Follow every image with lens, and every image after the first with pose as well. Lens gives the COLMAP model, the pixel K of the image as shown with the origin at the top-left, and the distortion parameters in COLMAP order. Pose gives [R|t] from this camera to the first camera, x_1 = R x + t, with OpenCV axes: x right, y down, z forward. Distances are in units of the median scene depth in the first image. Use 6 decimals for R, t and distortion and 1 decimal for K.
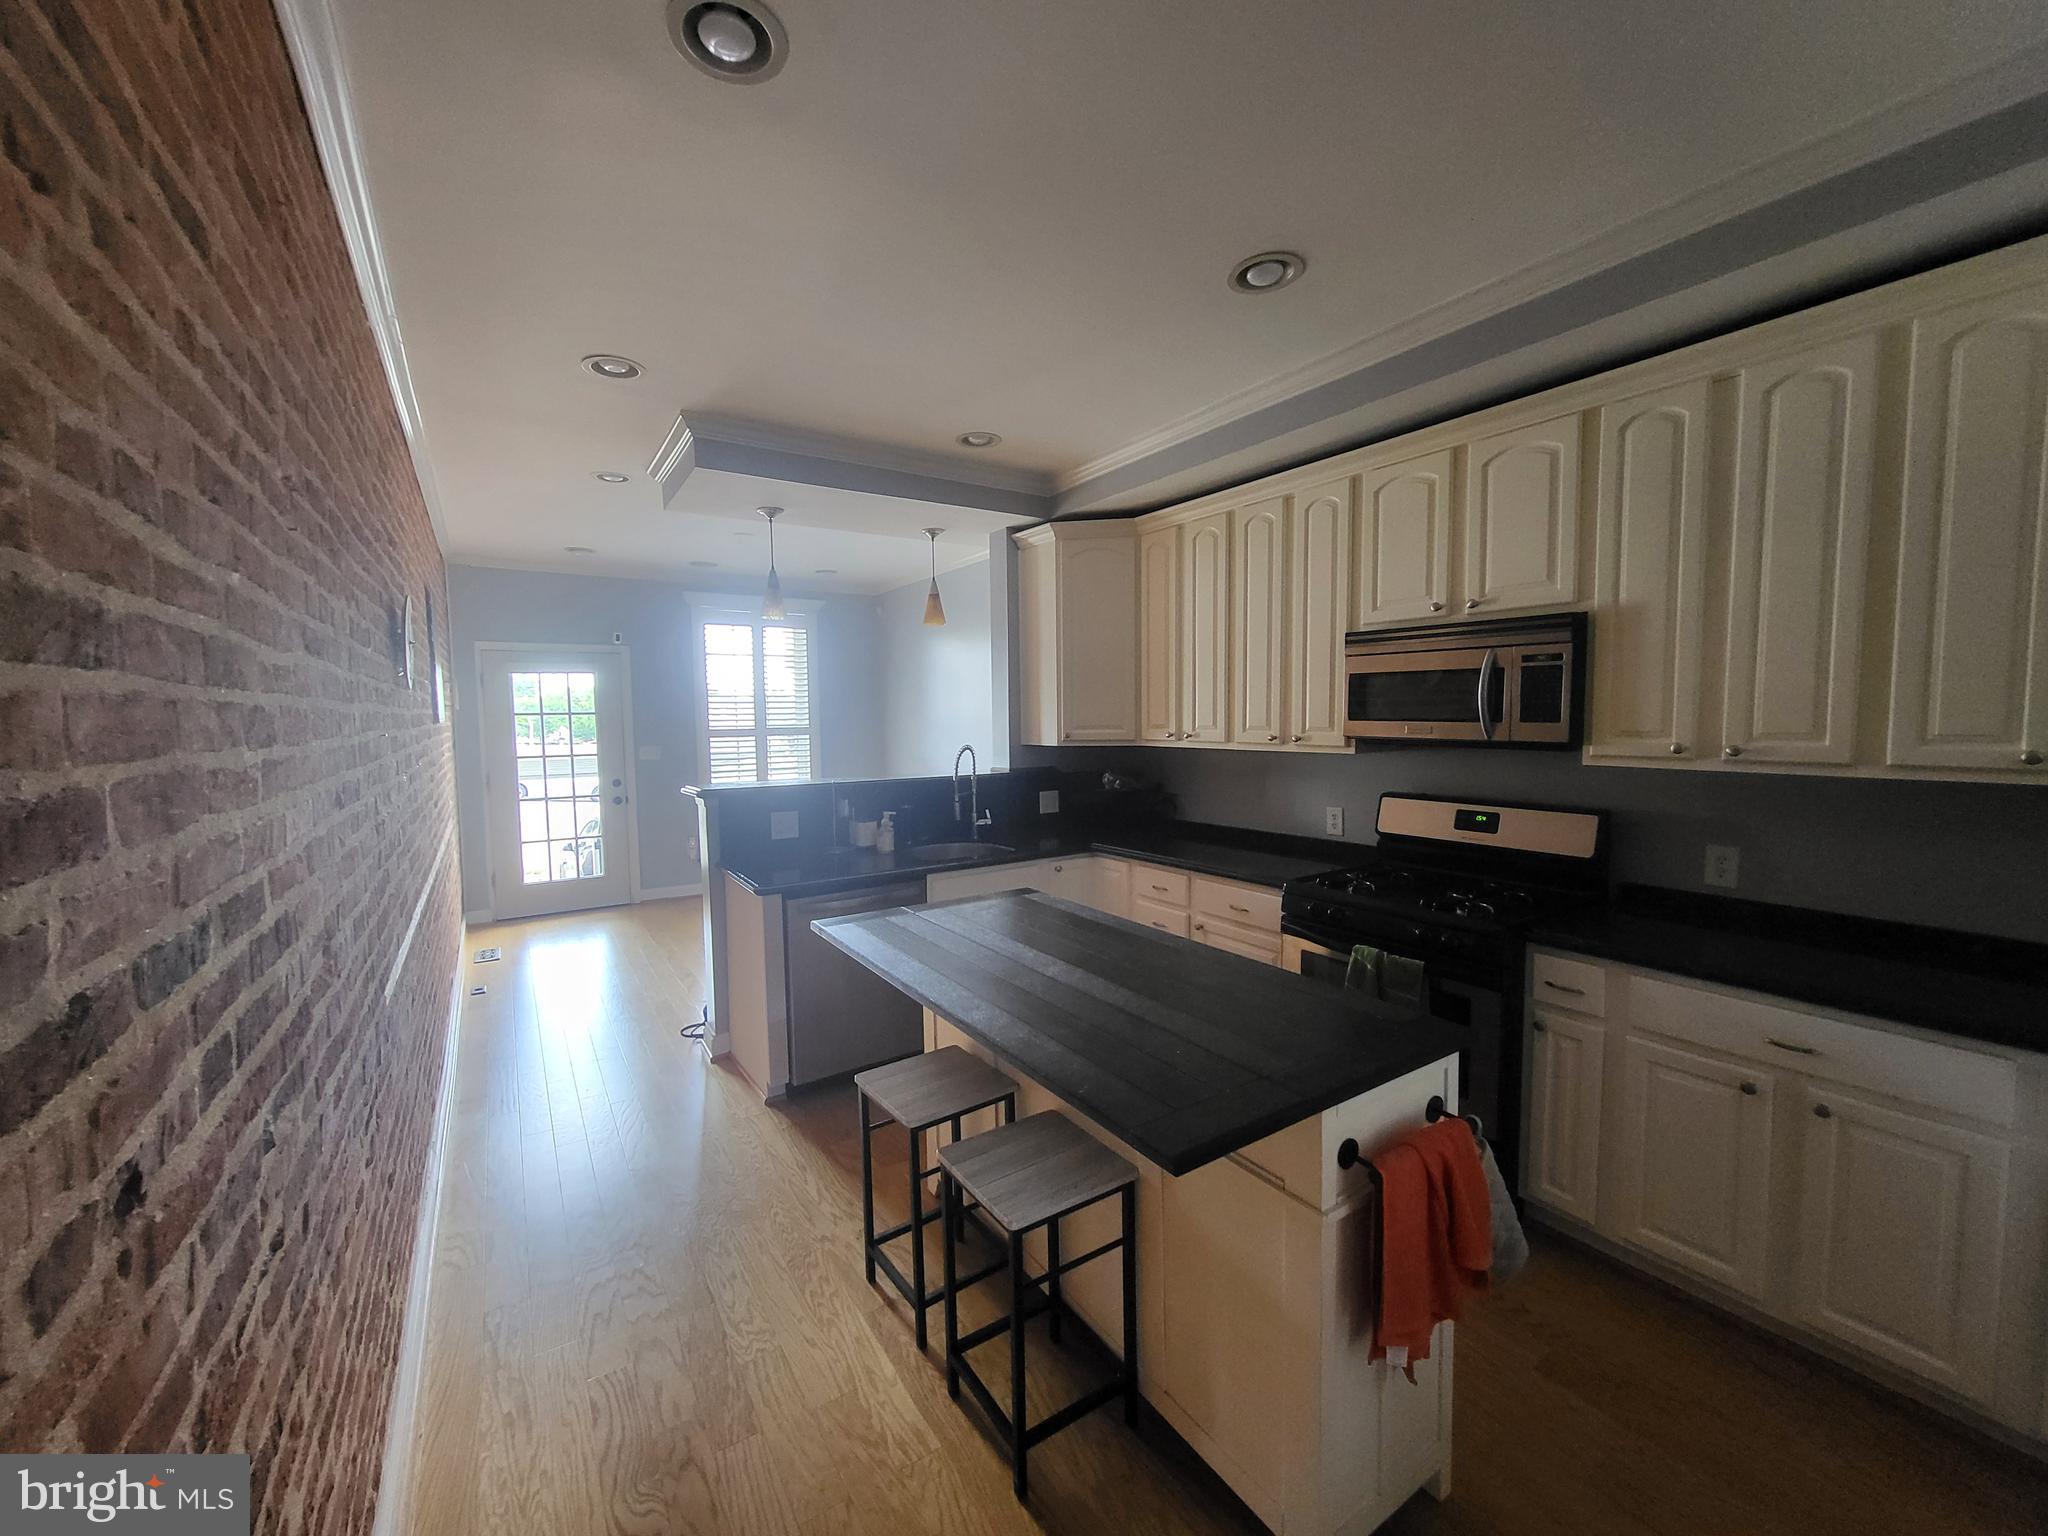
lens RADIAL K [[802.8, 0, 1027.8], [0, 802.8, 764.3], [0, 0, 1]] dist [0.001425, -0.000349]
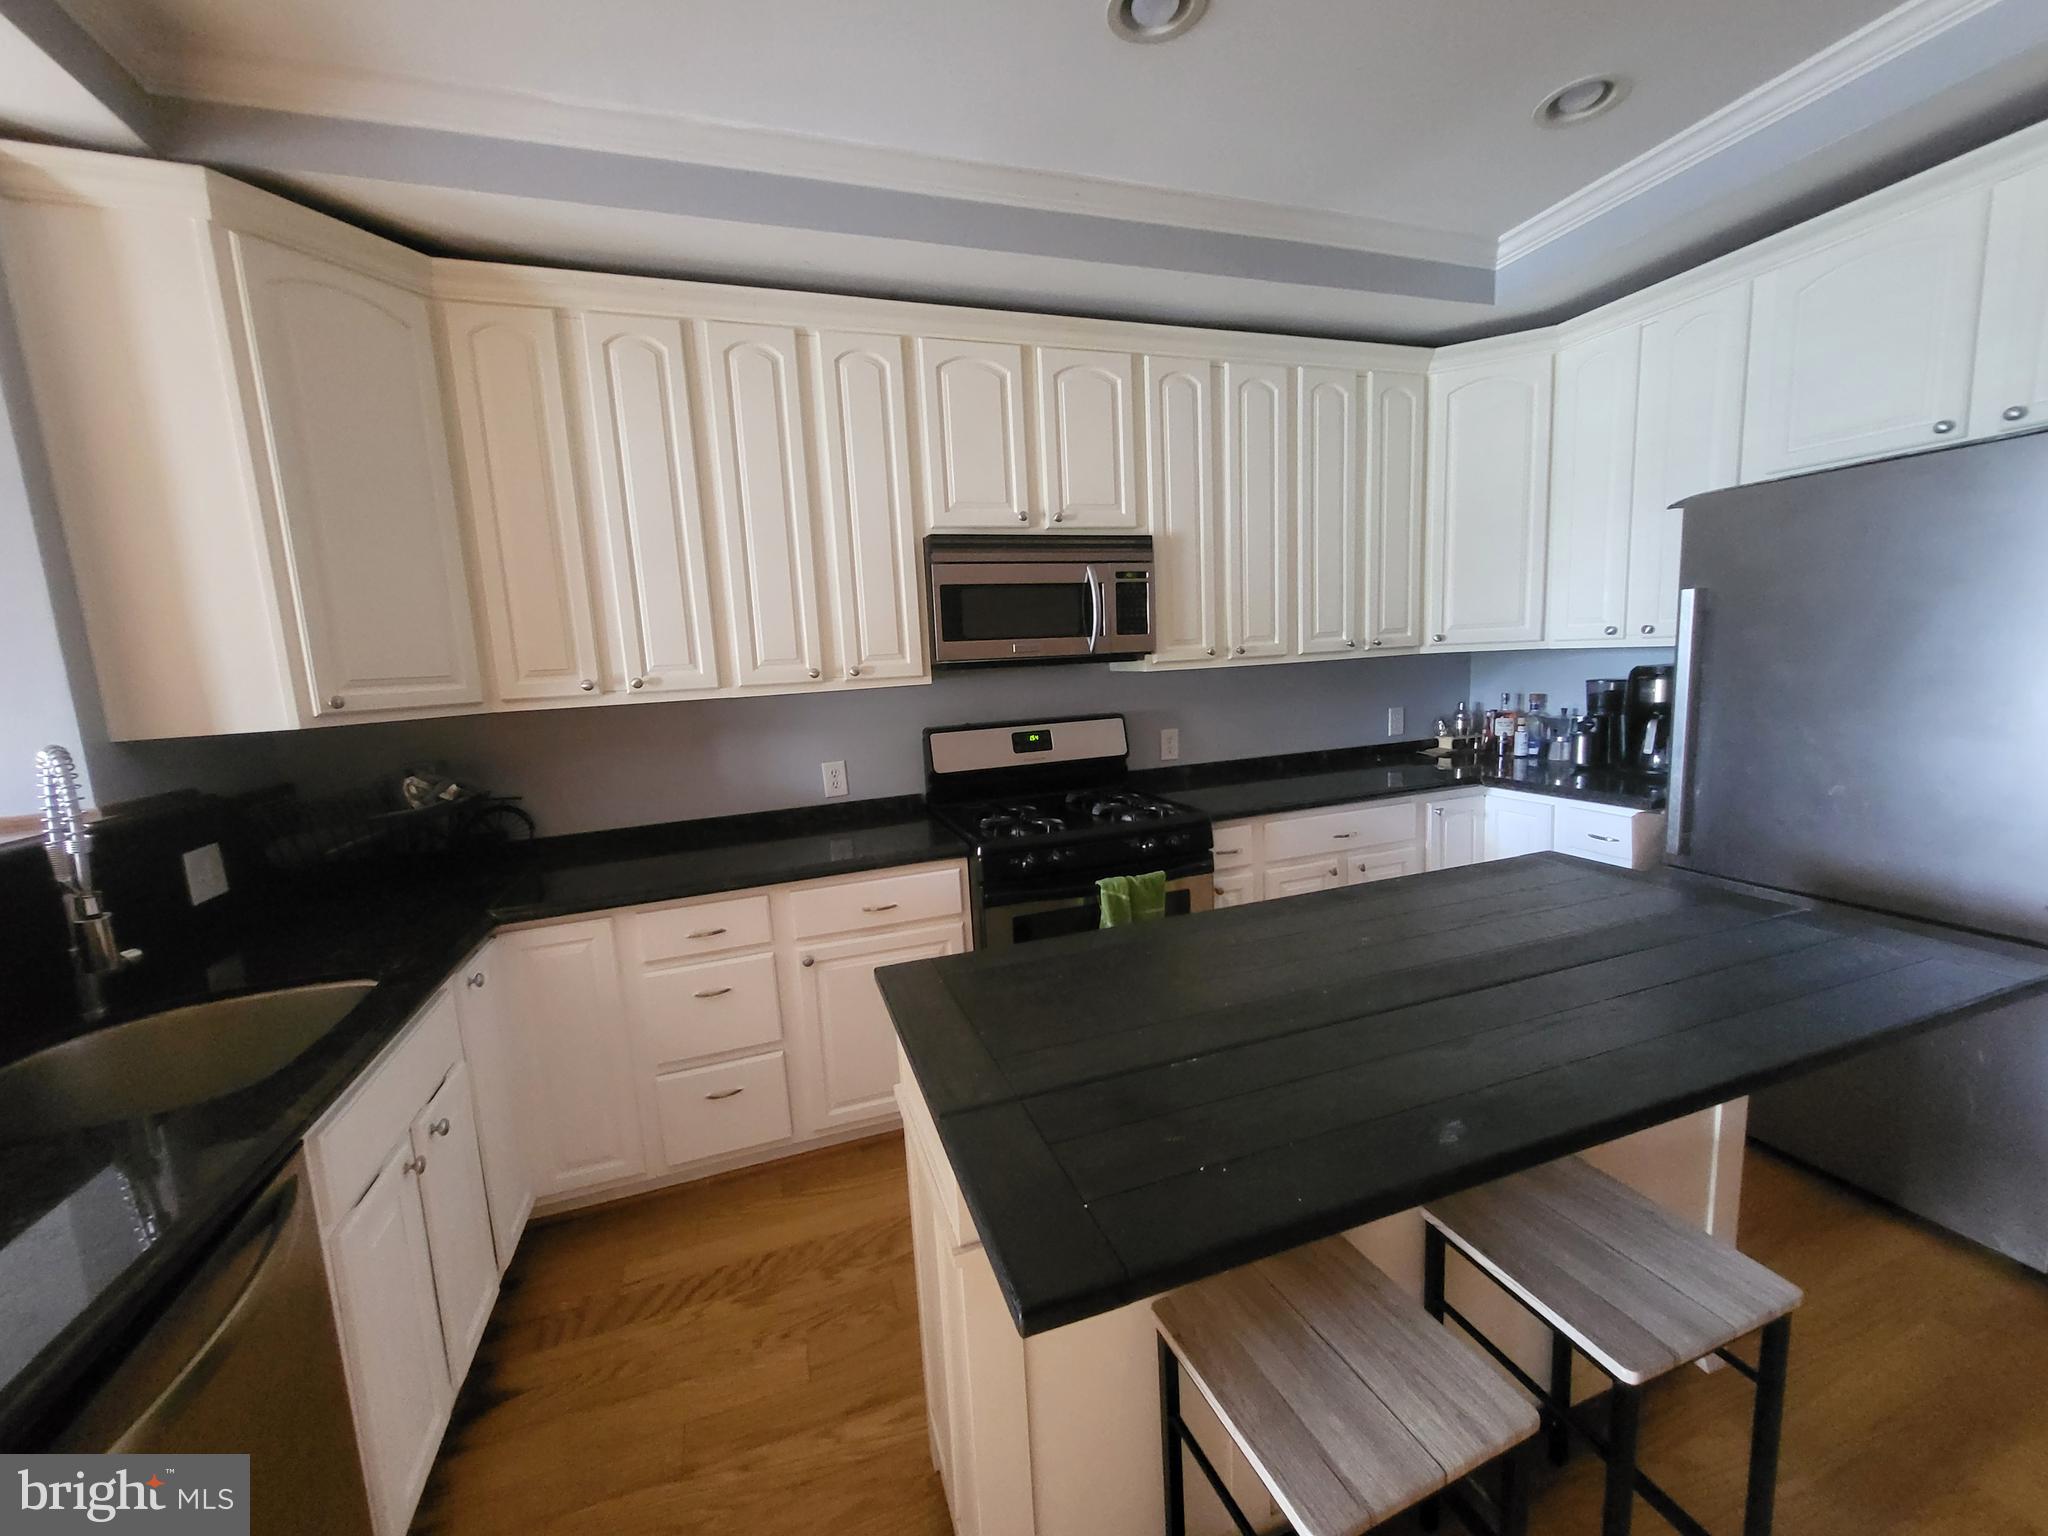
lens RADIAL K [[880.7, 0, 1025.1], [0, 880.7, 764.4], [0, 0, 1]] dist [0.013701, 0.000320]
pose [[0.230822, -0.147521, 0.961748, -0.501169], [0.099912, 0.986808, 0.127385, -0.040706], [-0.967853, 0.066687, 0.242516, 0.756711]]
